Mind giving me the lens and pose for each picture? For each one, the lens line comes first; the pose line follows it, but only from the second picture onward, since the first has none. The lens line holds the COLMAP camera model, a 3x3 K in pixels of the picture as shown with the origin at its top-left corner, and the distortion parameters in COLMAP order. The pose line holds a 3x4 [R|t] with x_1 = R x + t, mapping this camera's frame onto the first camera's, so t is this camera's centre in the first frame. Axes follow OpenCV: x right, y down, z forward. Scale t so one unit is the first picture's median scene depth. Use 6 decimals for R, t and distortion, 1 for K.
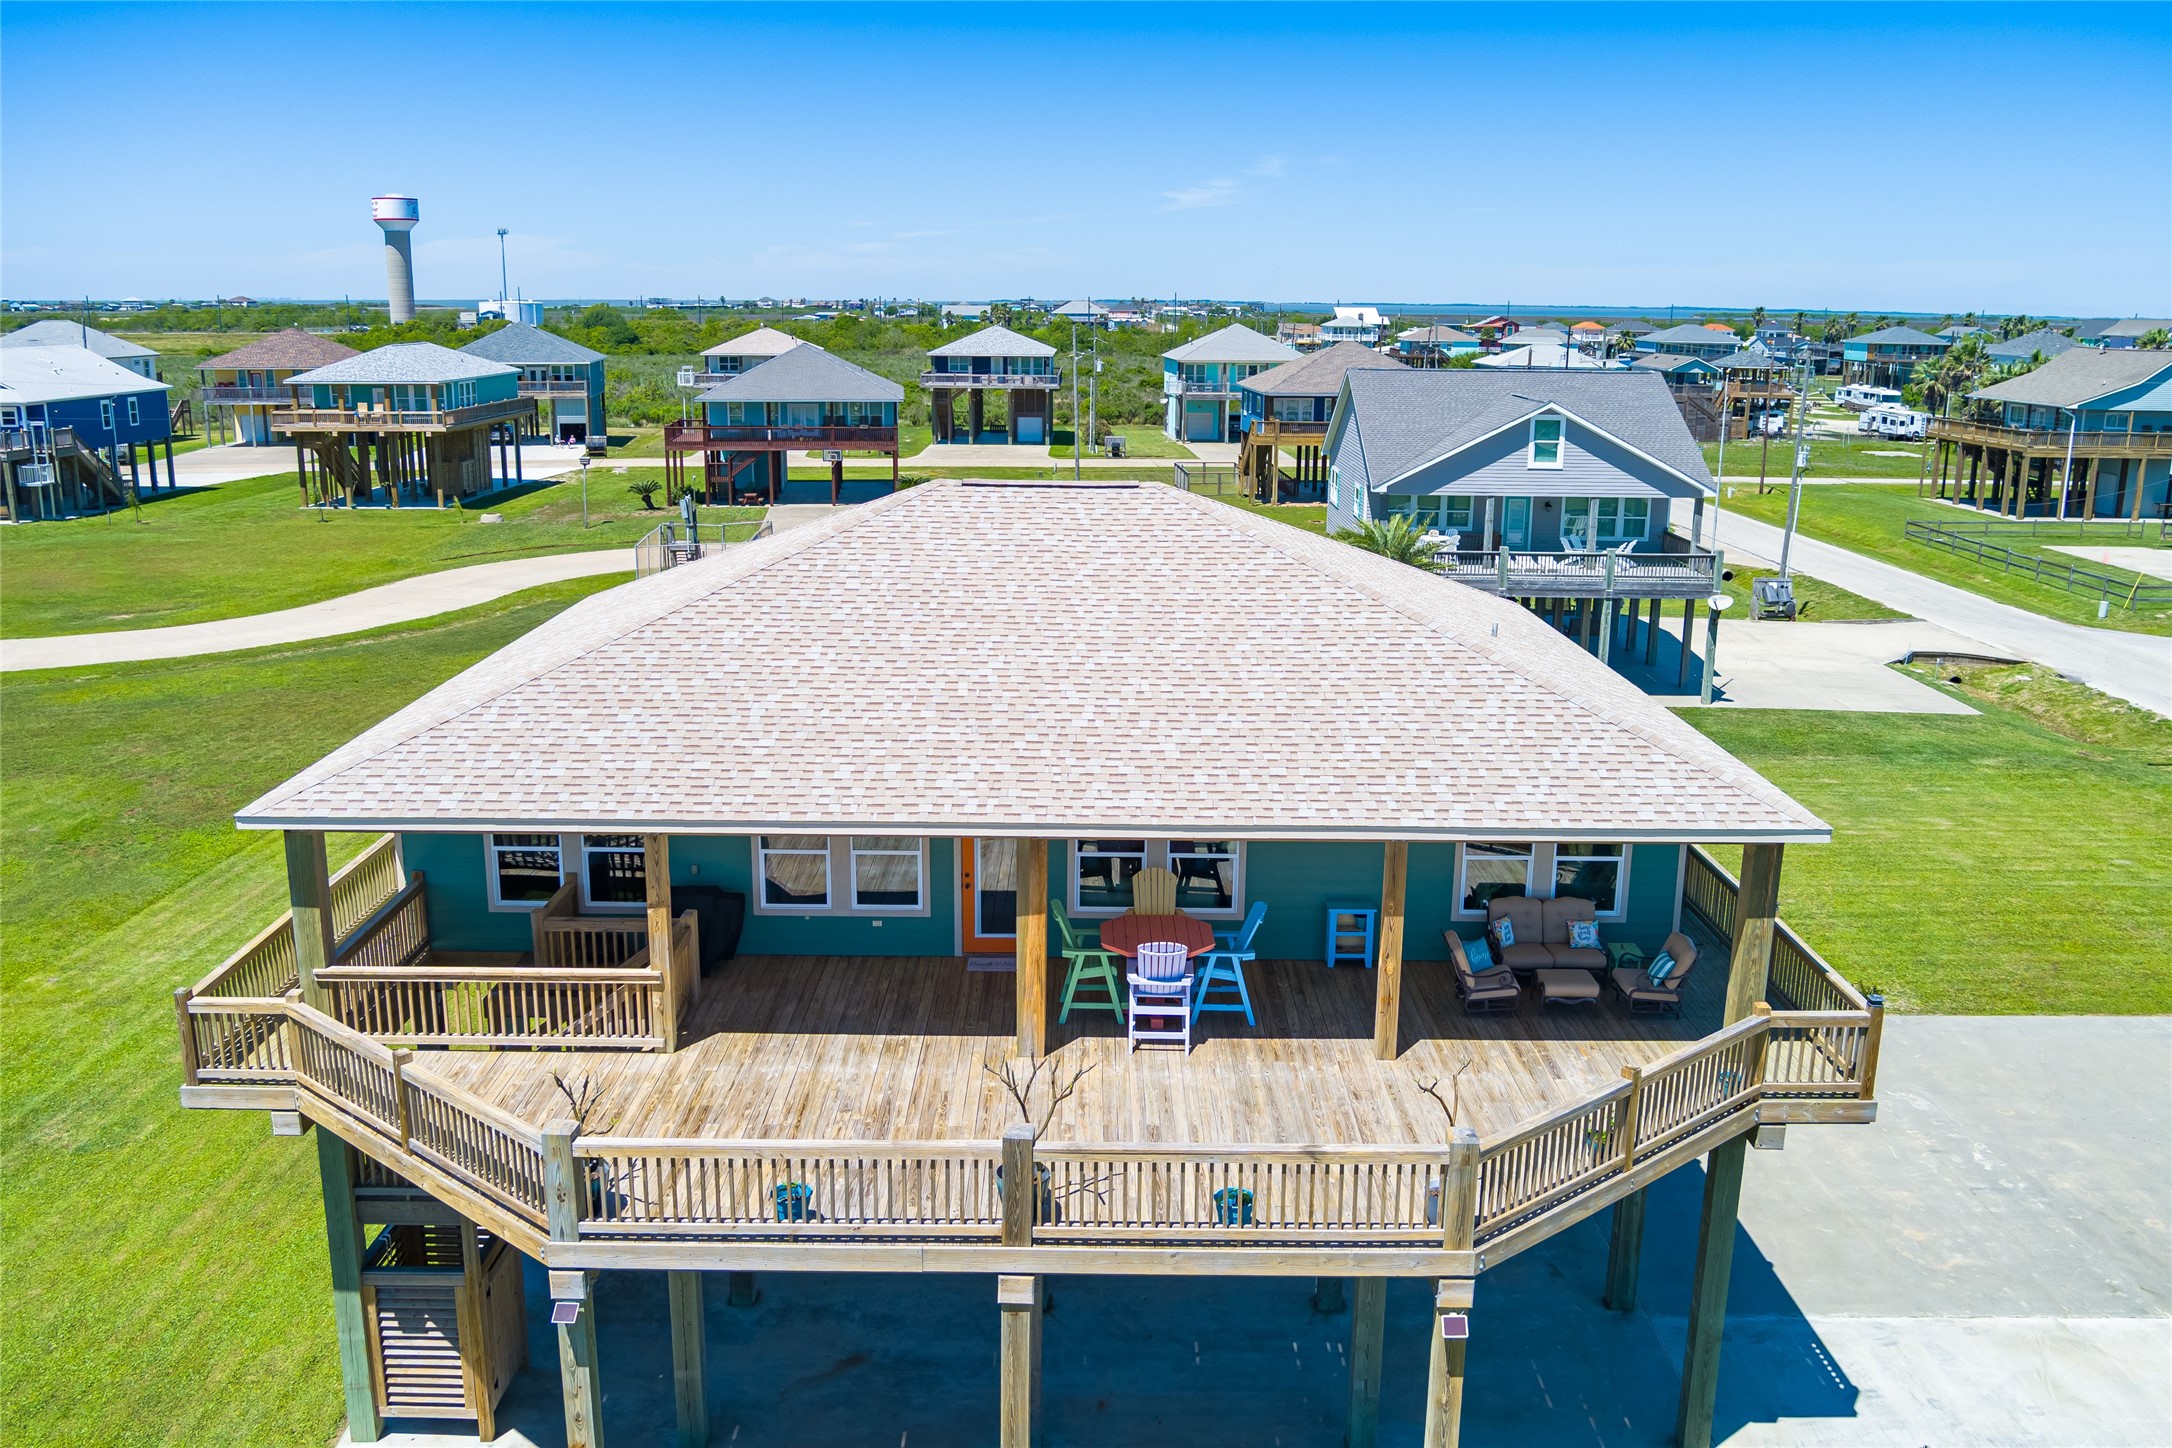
lens RADIAL K [[1754.3, 0, 1086.0], [0, 1754.3, 724.0], [0, 0, 1]] dist [-0.045092, -0.001219]
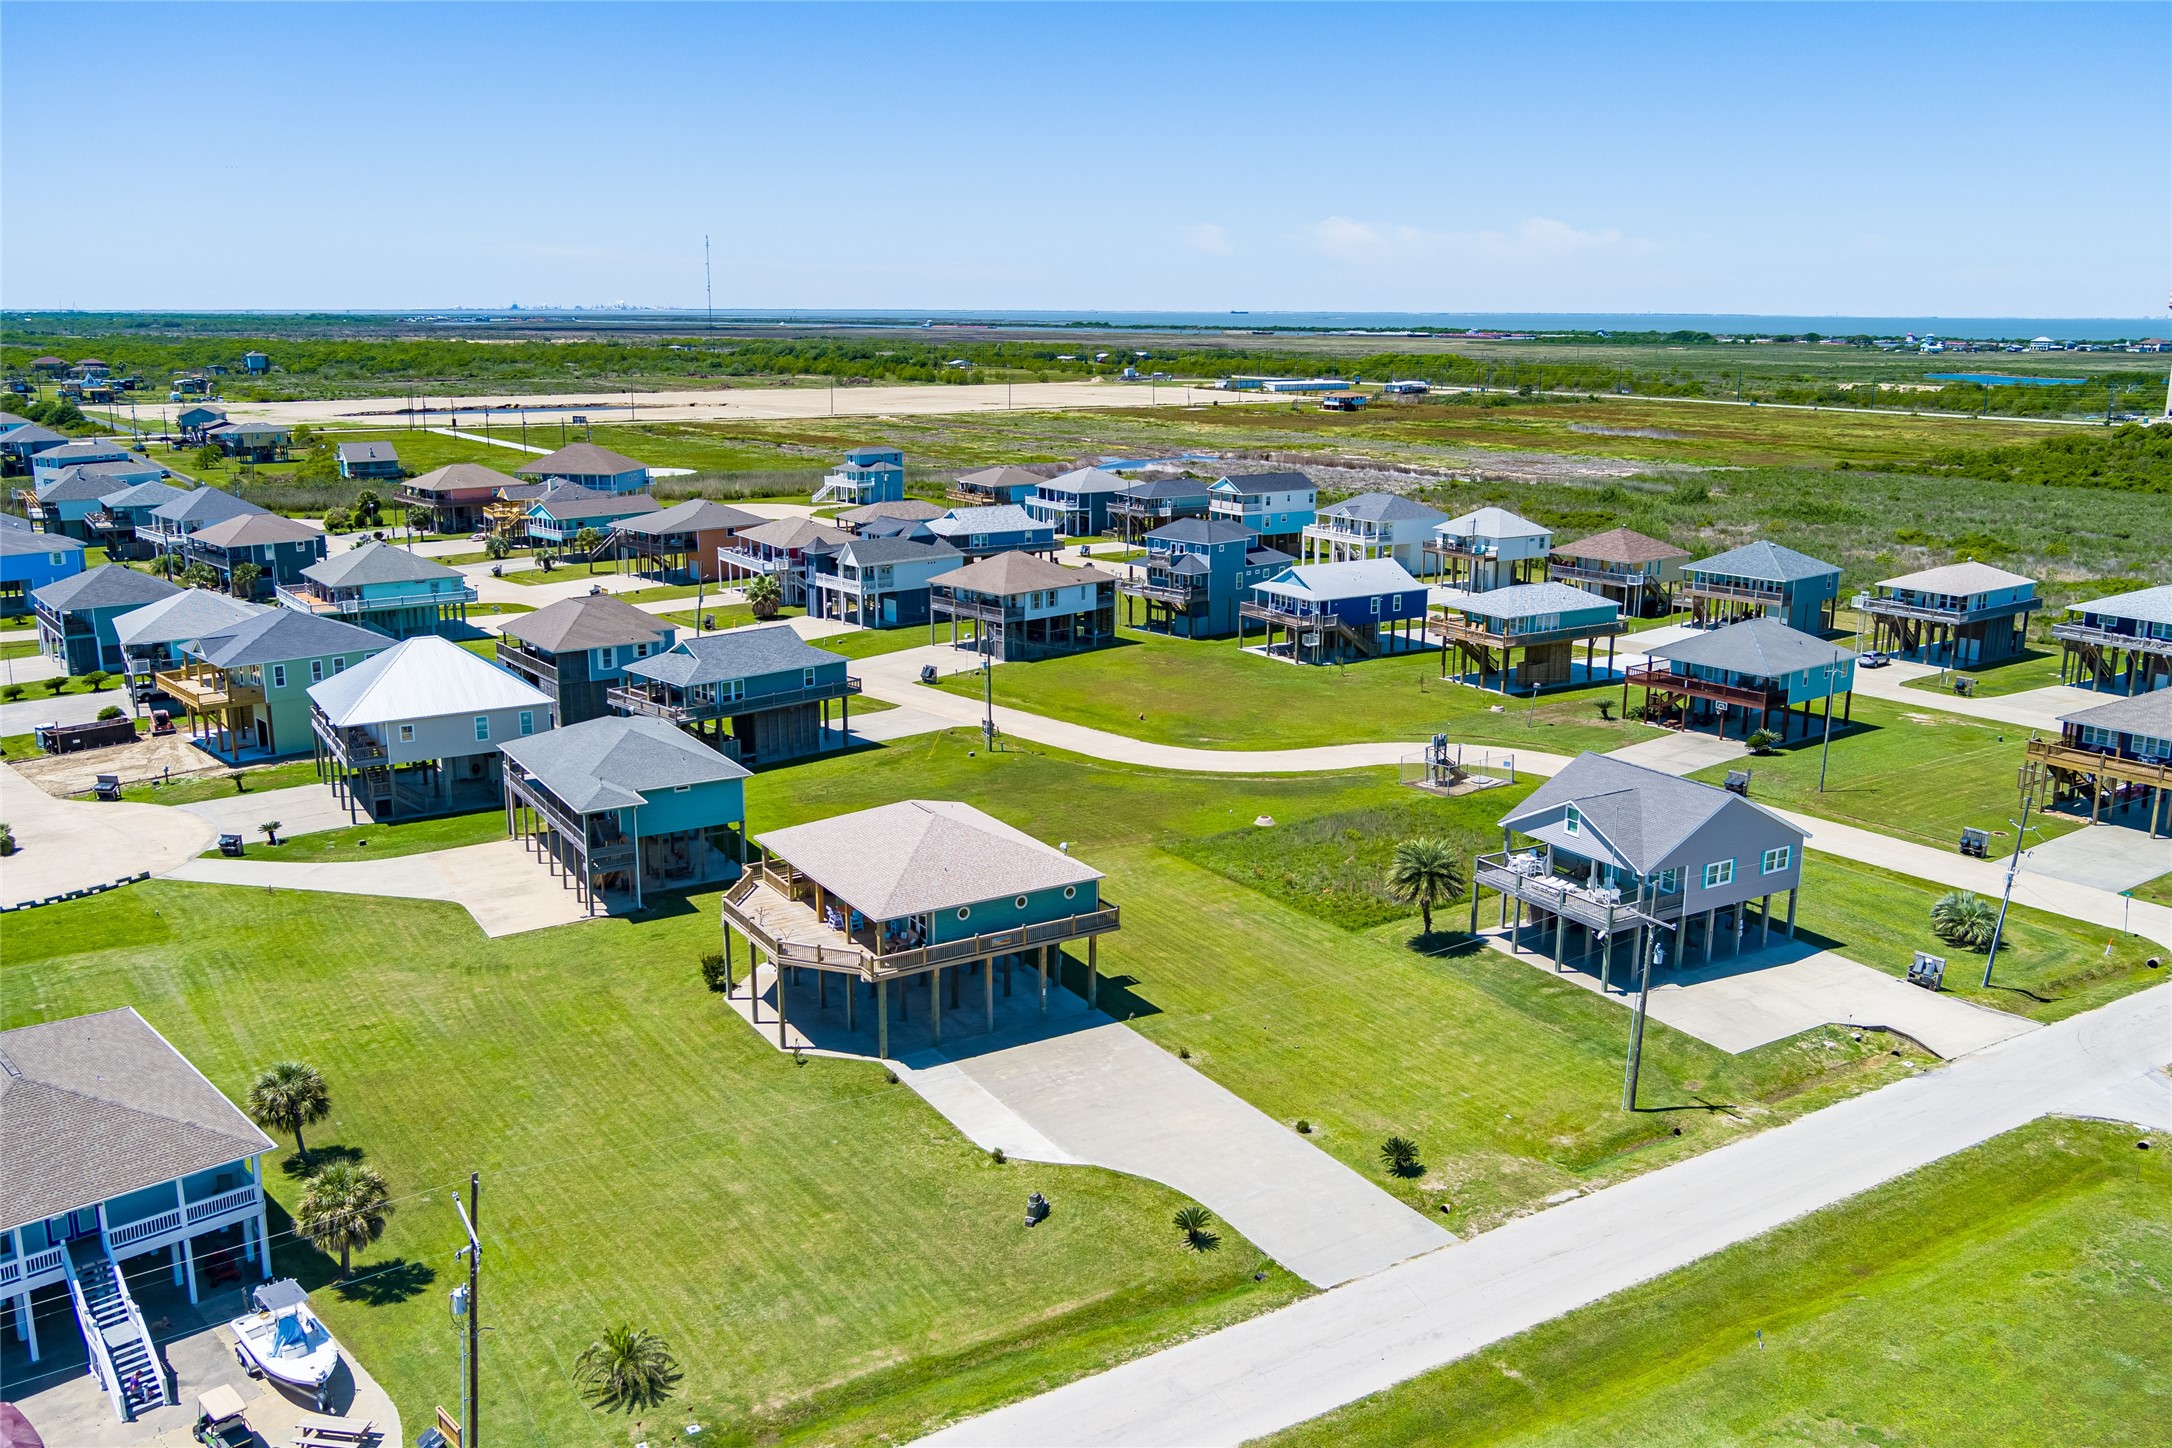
lens RADIAL K [[1754.3, 0, 1086.0], [0, 1754.3, 724.0], [0, 0, 1]] dist [-0.045092, -0.001219]
pose [[0.529532, 0.191526, -0.826386, 1.444861], [-0.201786, 0.974655, 0.096589, -0.327890], [0.823941, 0.115606, 0.554758, -0.400974]]
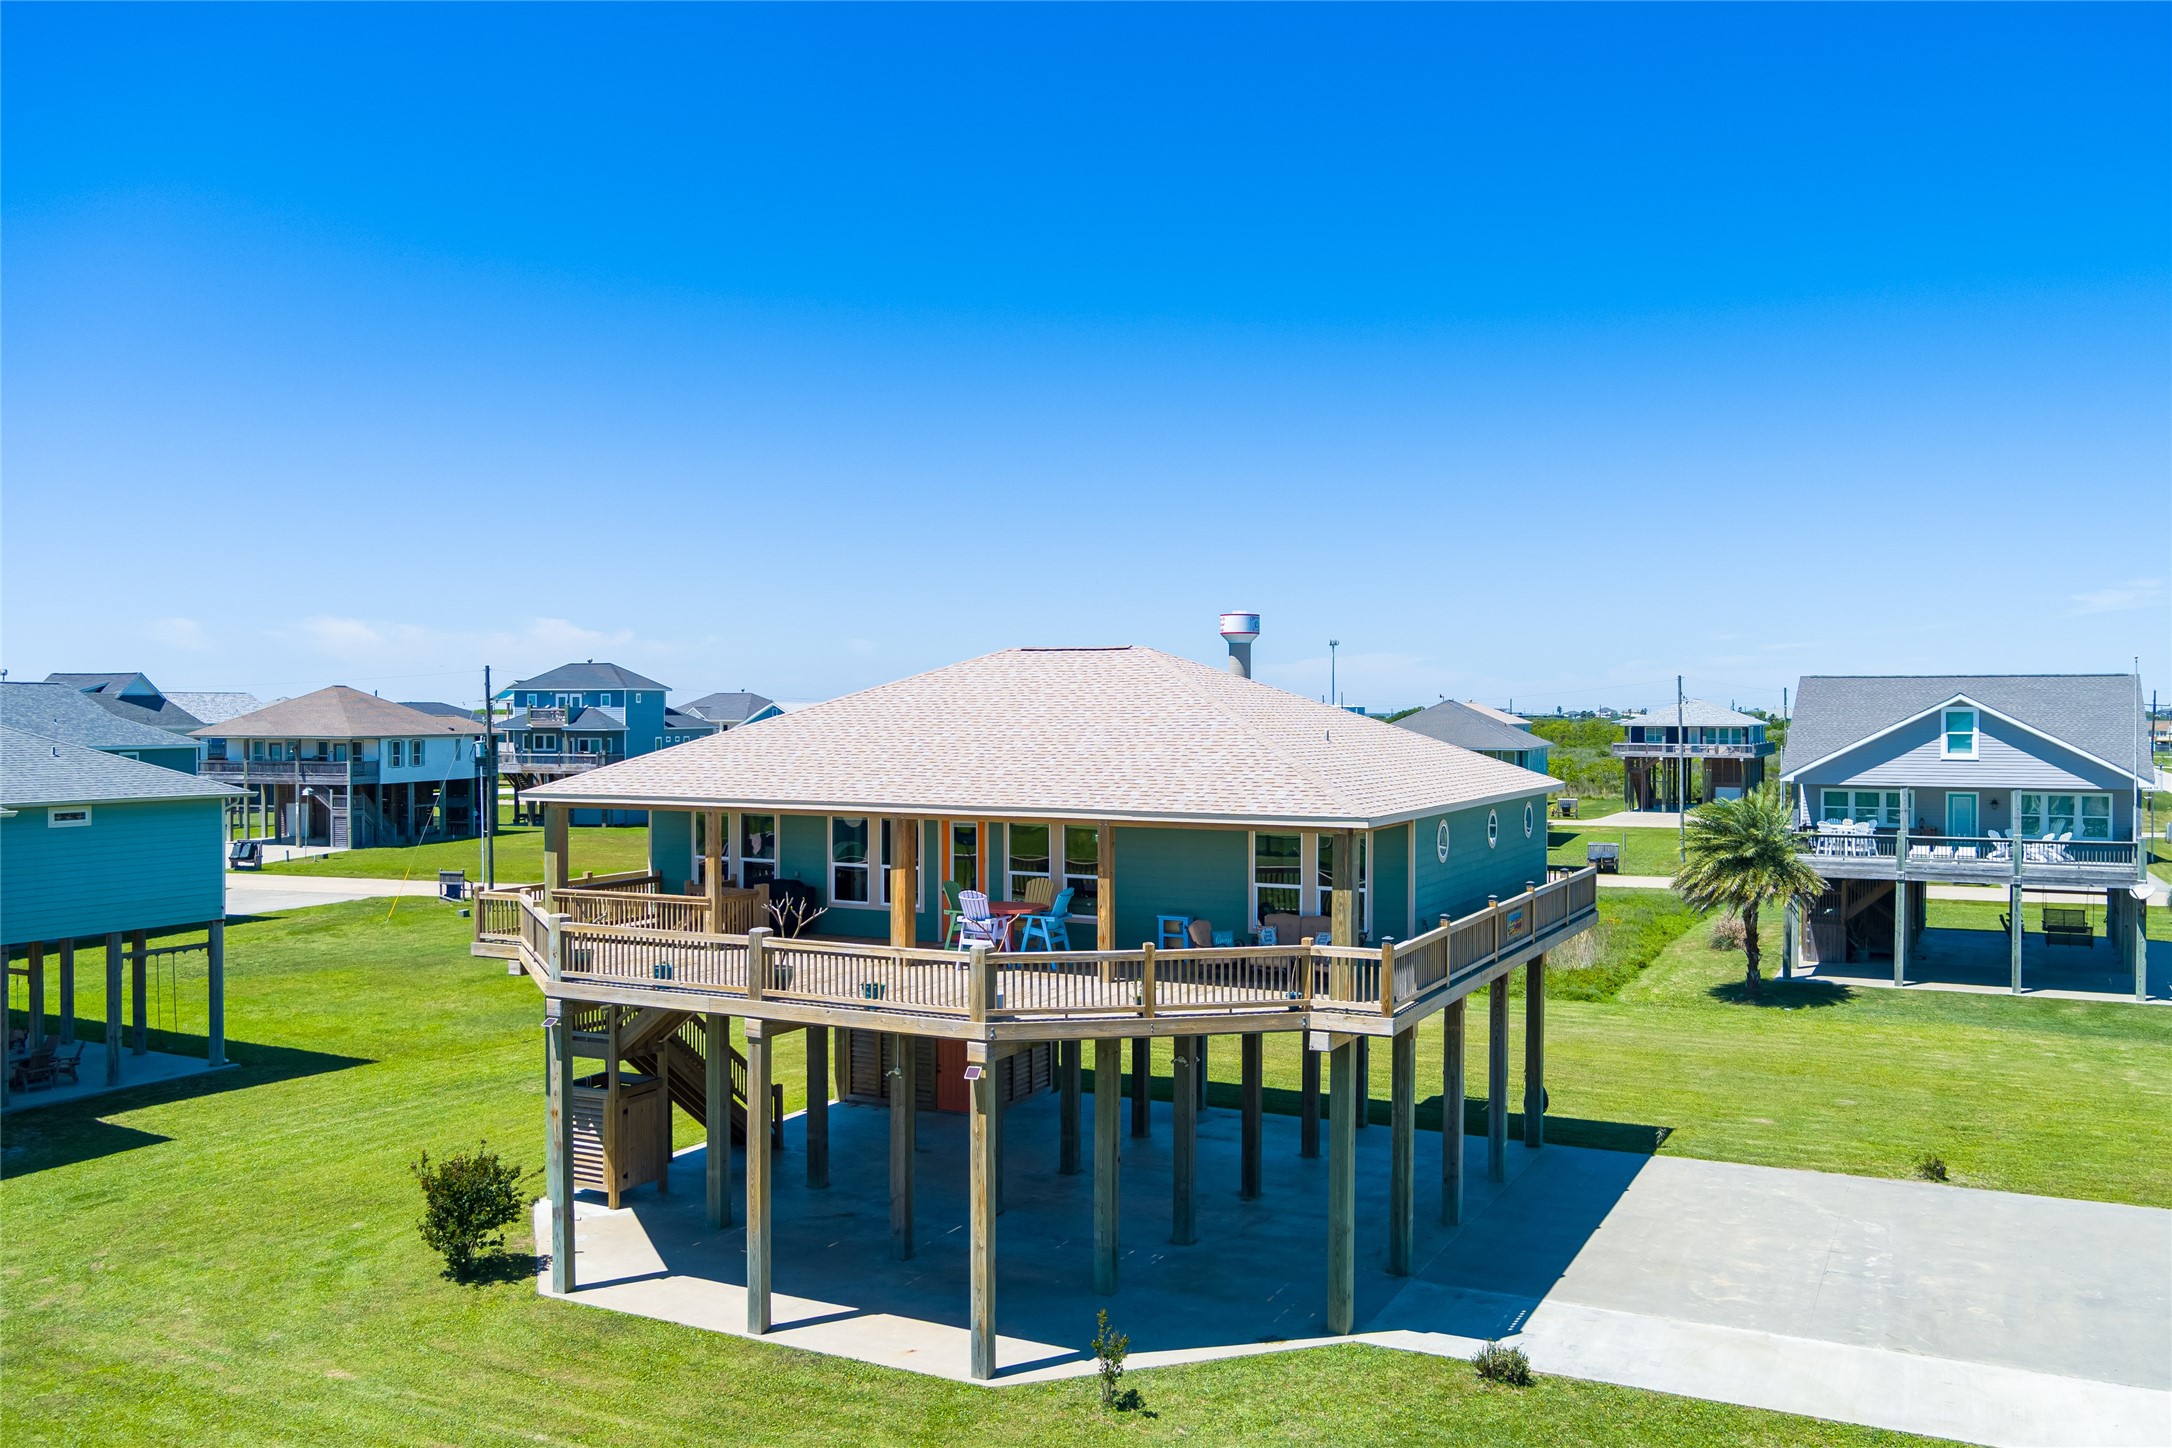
lens RADIAL K [[1784.4, 0, 1086.0], [0, 1784.4, 724.0], [0, 0, 1]] dist [-0.046038, 0.000698]
pose [[0.891293, -0.004725, -0.453403, 0.275293], [-0.100261, 0.973140, -0.207233, 0.096285], [0.442204, 0.230165, 0.866879, -0.113591]]
